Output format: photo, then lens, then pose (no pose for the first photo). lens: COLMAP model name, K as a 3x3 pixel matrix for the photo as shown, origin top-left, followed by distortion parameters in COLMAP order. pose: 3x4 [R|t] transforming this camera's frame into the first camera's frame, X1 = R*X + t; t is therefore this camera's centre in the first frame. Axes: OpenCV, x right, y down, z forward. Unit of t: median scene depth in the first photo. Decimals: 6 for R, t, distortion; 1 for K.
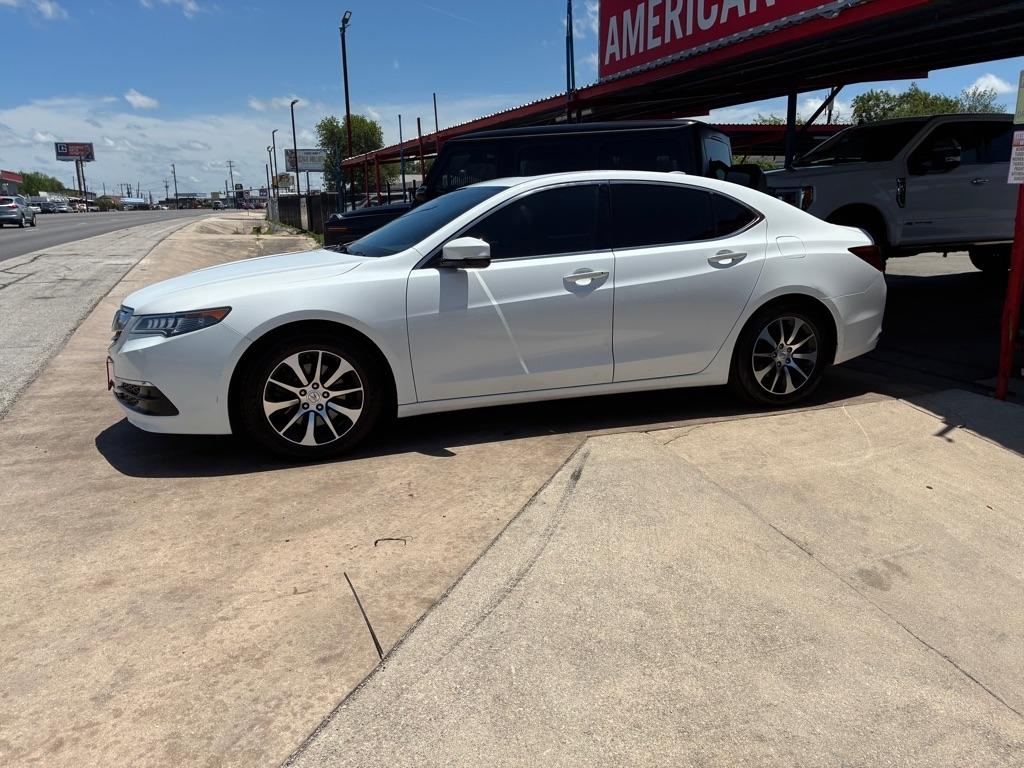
lens RADIAL K [[776.6, 0, 498.0], [0, 776.6, 382.5], [0, 0, 1]] dist [0.052747, -0.072271]
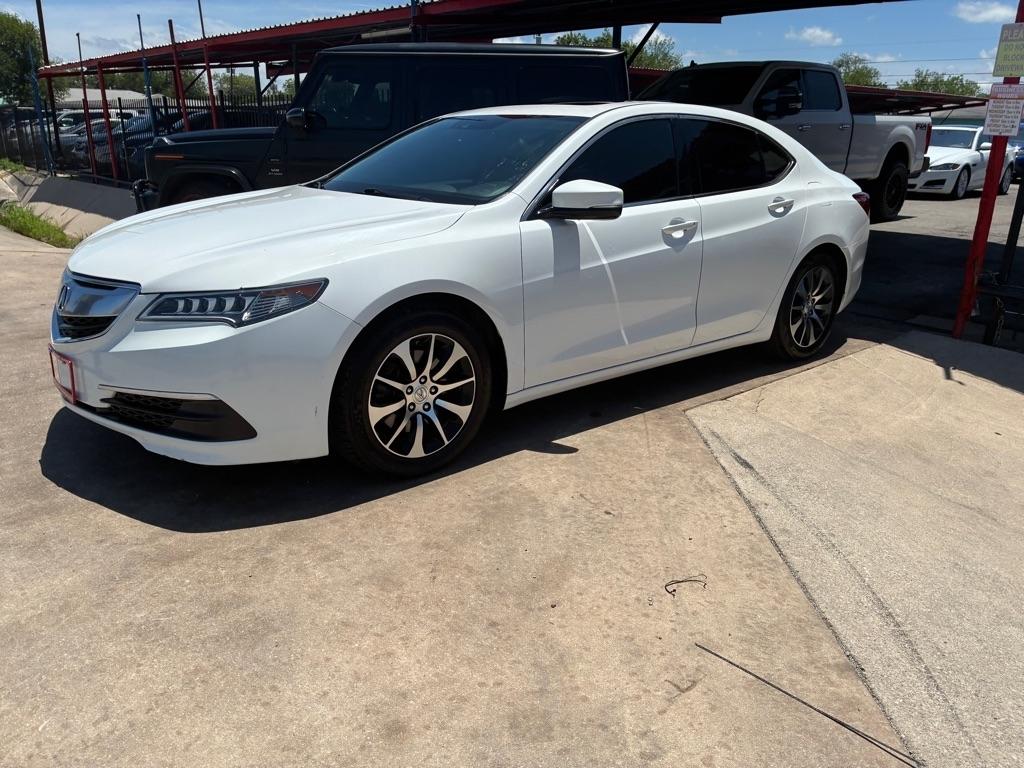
lens RADIAL K [[776.6, 0, 495.3], [0, 776.6, 397.4], [0, 0, 1]] dist [0.052747, -0.072271]
pose [[0.934284, -0.079931, 0.347454, -0.425164], [0.044990, 0.993186, 0.107504, -0.055510], [-0.353680, -0.084808, 0.931514, 0.268245]]
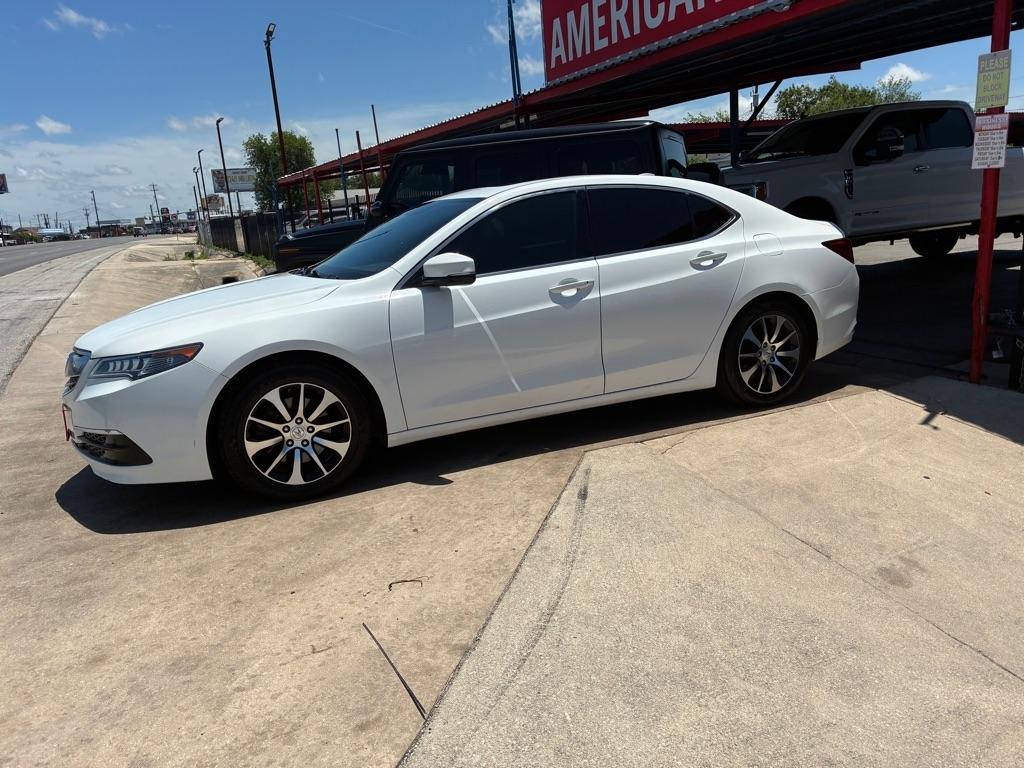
lens RADIAL K [[776.6, 0, 507.3], [0, 776.6, 402.6], [0, 0, 1]] dist [0.052747, -0.072271]
pose [[0.994565, -0.070614, 0.076516, -0.054190], [0.069583, 0.997447, 0.016054, -0.014822], [-0.077454, -0.010643, 0.996939, 0.043837]]
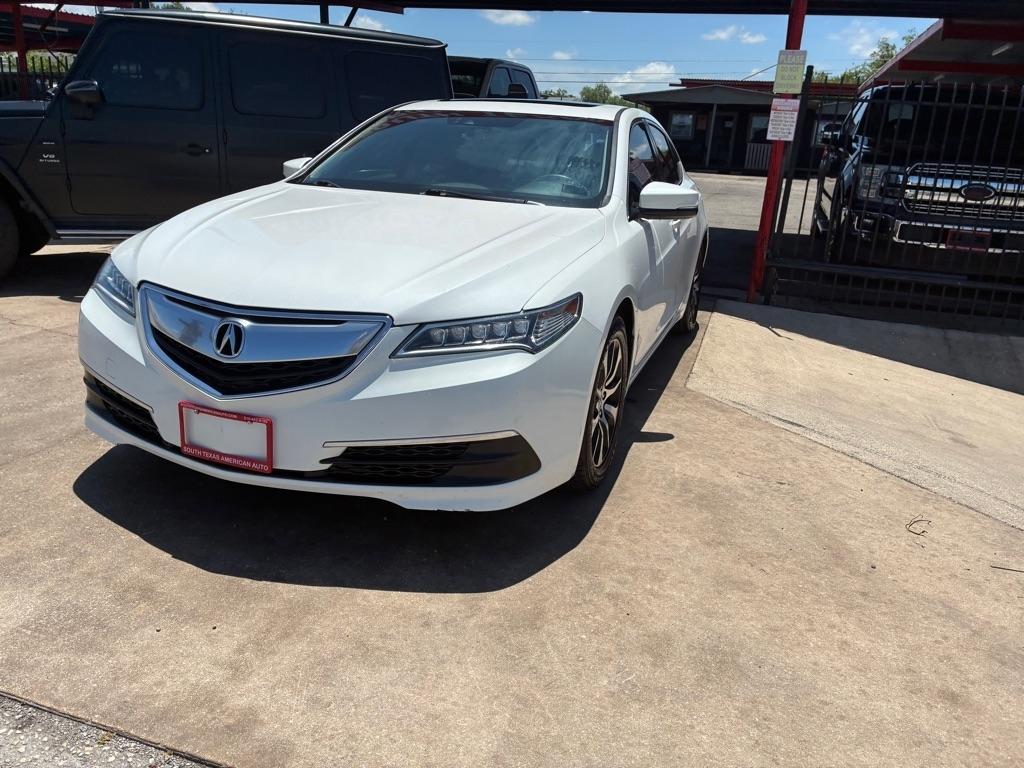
lens RADIAL K [[776.6, 0, 495.8], [0, 776.6, 392.5], [0, 0, 1]] dist [0.052747, -0.072271]
pose [[0.637497, -0.194802, 0.745419, -0.844559], [0.109271, 0.980588, 0.162808, -0.121005], [-0.762665, -0.022337, 0.646408, 0.585984]]
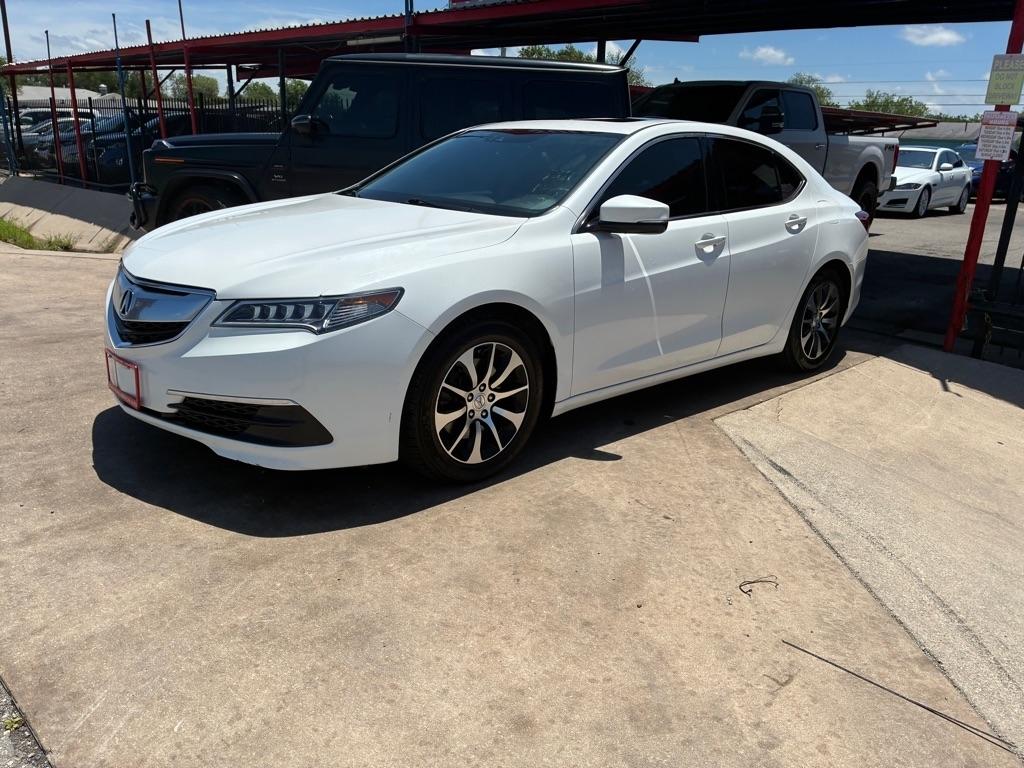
lens RADIAL K [[776.6, 0, 495.1], [0, 776.6, 400.1], [0, 0, 1]] dist [0.052747, -0.072271]
pose [[0.914297, -0.070898, 0.398792, -0.522718], [0.032423, 0.994213, 0.102418, -0.060724], [-0.403745, -0.080710, 0.911304, 0.287219]]
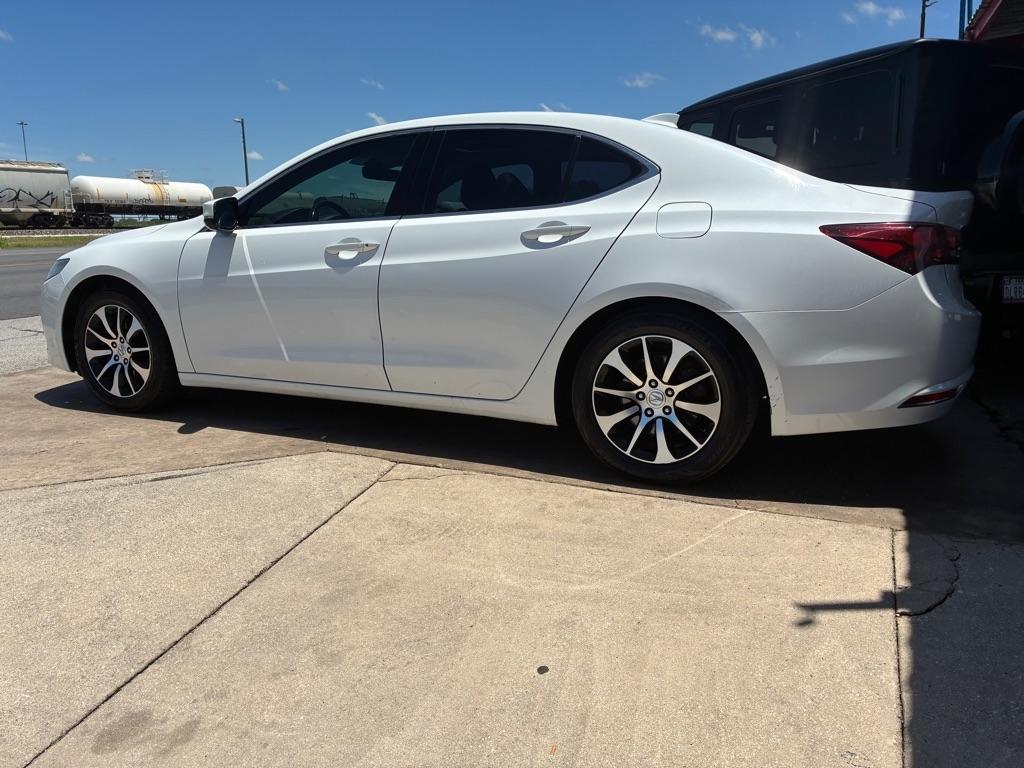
lens RADIAL K [[776.6, 0, 512.1], [0, 776.6, 377.8], [0, 0, 1]] dist [0.052747, -0.072271]
pose [[0.709696, 0.144120, -0.689610, 0.850361], [-0.158617, 0.986407, 0.042910, -0.072168], [0.686420, 0.078931, 0.722909, 0.596023]]
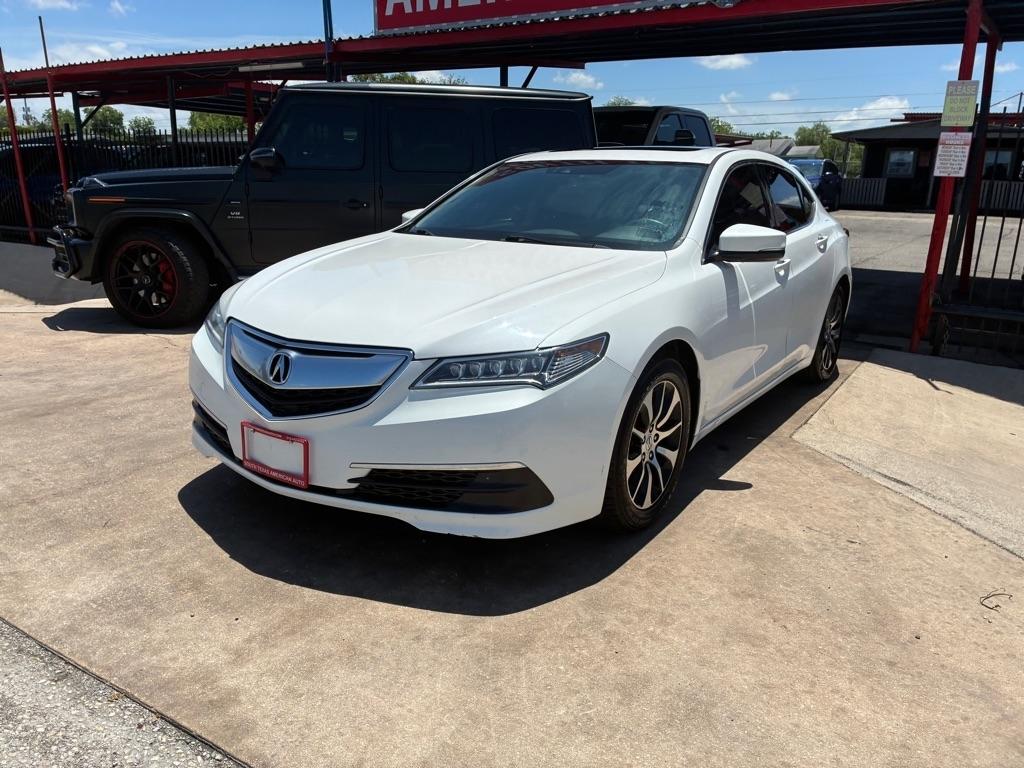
lens RADIAL K [[776.6, 0, 497.5], [0, 776.6, 405.2], [0, 0, 1]] dist [0.052747, -0.072271]
pose [[0.810621, -0.134551, 0.569903, -0.763136], [0.097764, 0.990681, 0.094837, -0.100942], [-0.577353, -0.021161, 0.816221, 0.469840]]
